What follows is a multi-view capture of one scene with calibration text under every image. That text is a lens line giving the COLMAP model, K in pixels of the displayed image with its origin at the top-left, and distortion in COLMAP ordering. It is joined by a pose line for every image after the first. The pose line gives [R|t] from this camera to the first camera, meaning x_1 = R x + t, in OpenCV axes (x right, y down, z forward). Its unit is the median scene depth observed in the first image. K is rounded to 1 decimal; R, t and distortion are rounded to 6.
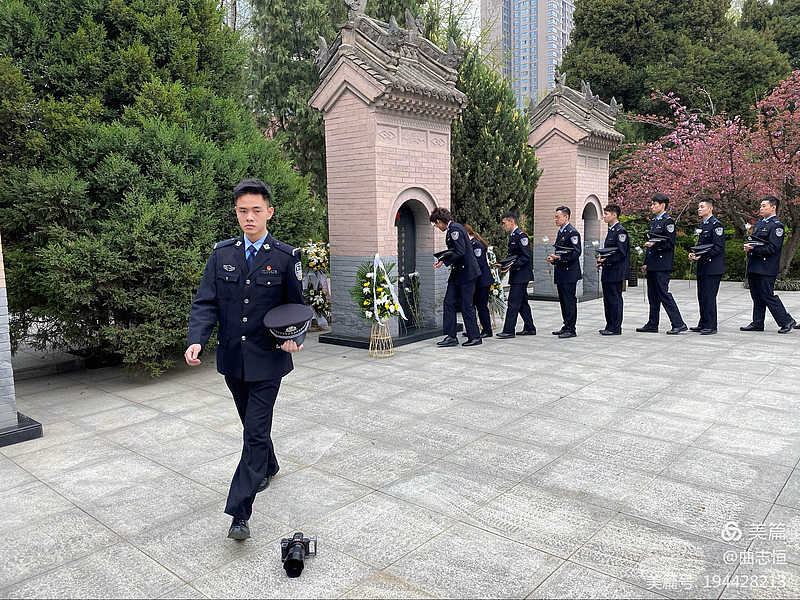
lens RADIAL K [[618.6, 0, 400.0], [0, 618.6, 300.0], [0, 0, 1]] dist [0.044826, -0.043182]
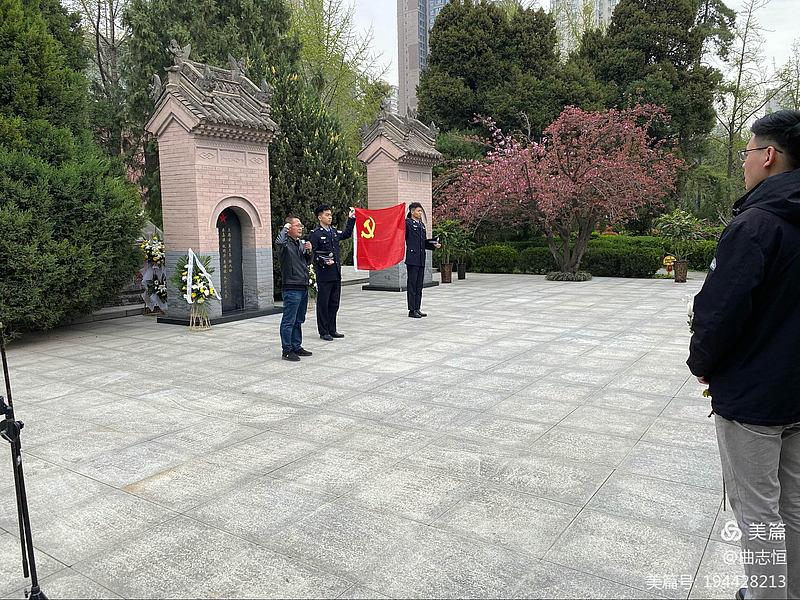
lens RADIAL K [[618.6, 0, 400.0], [0, 618.6, 300.0], [0, 0, 1]] dist [0.044826, -0.043182]
pose [[0.992571, -0.010189, 0.121238, 0.212309], [0.010145, 0.999948, 0.000983, 0.030440], [-0.121241, 0.000254, 0.992623, -0.306257]]
